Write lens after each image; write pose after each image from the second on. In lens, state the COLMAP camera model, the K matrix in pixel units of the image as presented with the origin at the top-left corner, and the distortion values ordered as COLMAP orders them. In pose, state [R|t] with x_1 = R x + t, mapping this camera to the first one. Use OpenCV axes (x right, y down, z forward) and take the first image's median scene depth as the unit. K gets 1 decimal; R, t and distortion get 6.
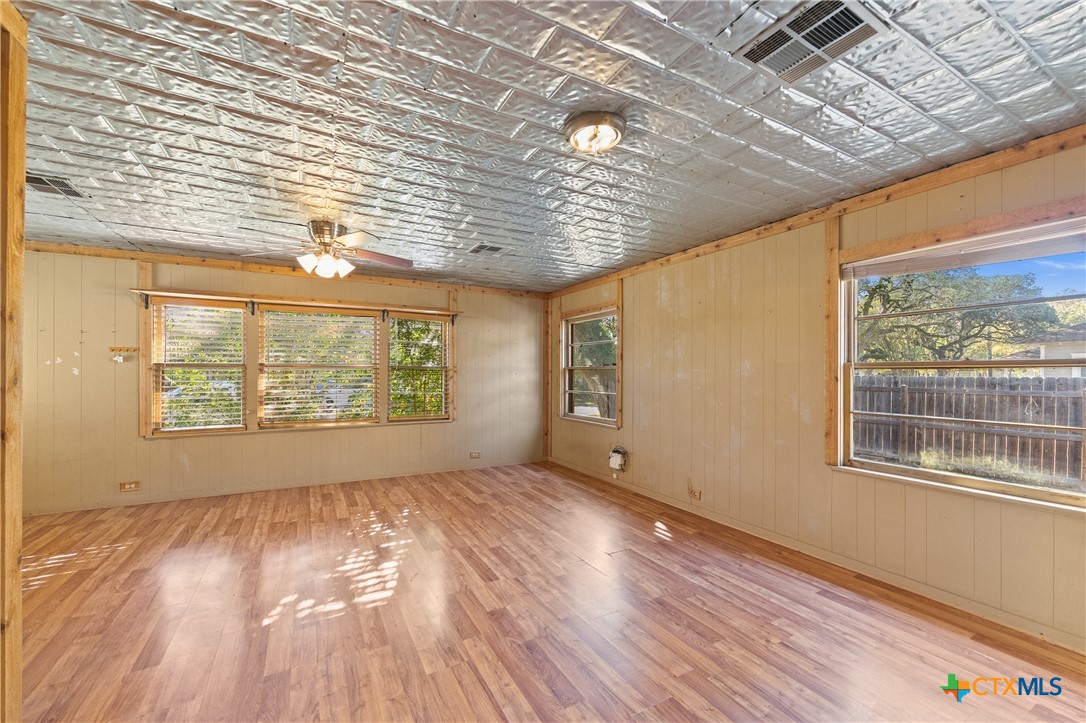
lens RADIAL K [[438.3, 0, 541.6], [0, 438.3, 368.9], [0, 0, 1]] dist [-0.002965, -0.000081]
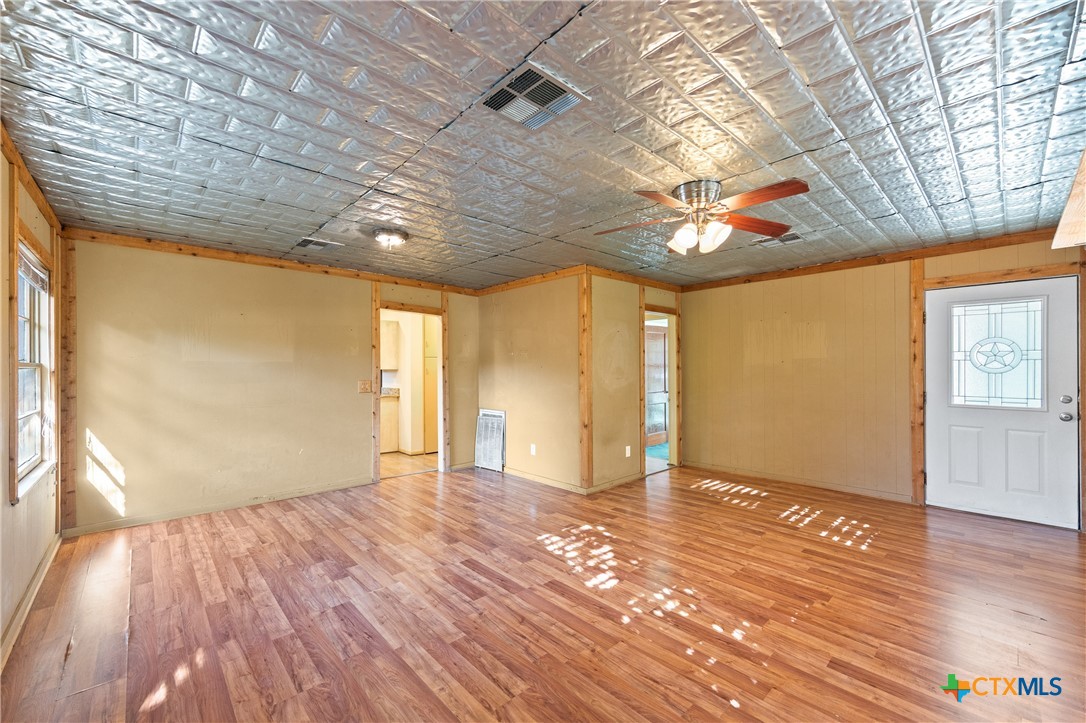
lens RADIAL K [[438.3, 0, 543.7], [0, 438.3, 367.7], [0, 0, 1]] dist [-0.002965, -0.000081]
pose [[-0.968204, 0.002125, -0.250152, -0.023840], [0.003497, 0.999981, -0.005037, 0.002333], [0.250136, -0.005752, -0.968194, 1.876915]]
